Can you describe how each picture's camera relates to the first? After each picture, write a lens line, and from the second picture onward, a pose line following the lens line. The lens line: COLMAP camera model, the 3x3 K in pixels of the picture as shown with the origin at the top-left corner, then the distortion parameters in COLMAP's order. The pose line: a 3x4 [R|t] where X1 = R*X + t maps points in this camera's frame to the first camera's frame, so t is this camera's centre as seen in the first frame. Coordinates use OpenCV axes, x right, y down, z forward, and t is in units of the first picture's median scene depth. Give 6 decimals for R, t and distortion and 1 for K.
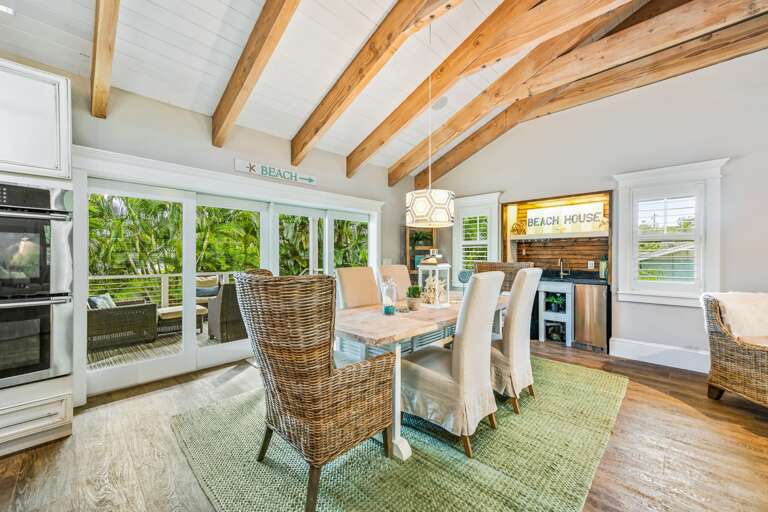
lens RADIAL K [[306.4, 0, 385.3], [0, 306.4, 256.7], [0, 0, 1]] dist [0.002852, 0.001054]
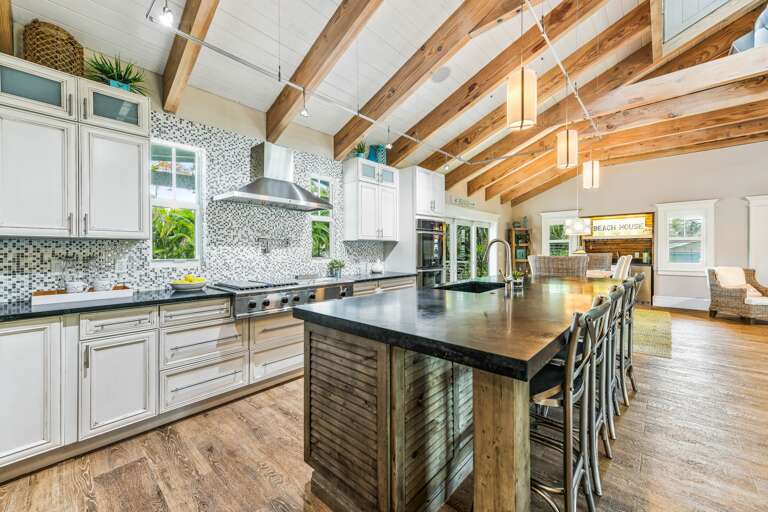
lens RADIAL K [[306.4, 0, 383.2], [0, 306.4, 250.2], [0, 0, 1]] dist [0.002852, 0.001054]
pose [[0.999994, 0.001478, 0.003280, -0.708649], [-0.001457, 0.999977, -0.006571, 0.013678], [-0.003289, 0.006567, 0.999973, -0.654675]]
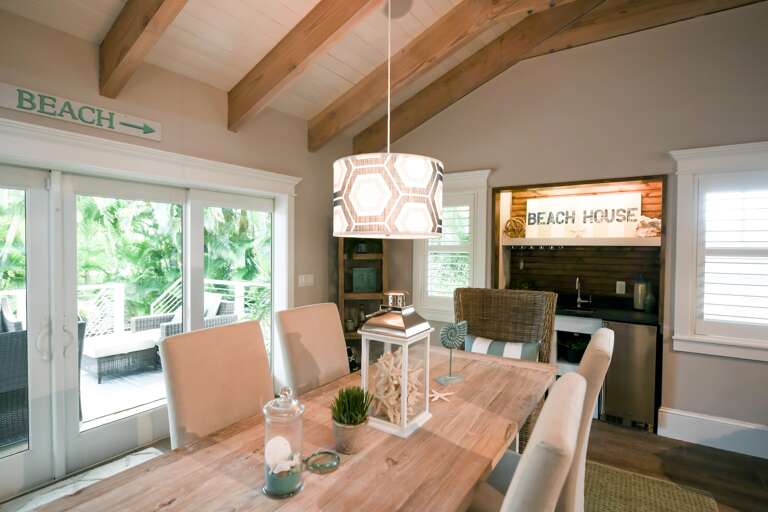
lens RADIAL K [[396.5, 0, 384.8], [0, 396.5, 256.3], [0, 0, 1]] dist [-0.013050, -0.000764]
pose [[0.984102, 0.004756, 0.177540, 0.024354], [-0.007954, 0.999819, 0.017302, -0.051195], [-0.177426, -0.018439, 0.983961, 0.265867]]
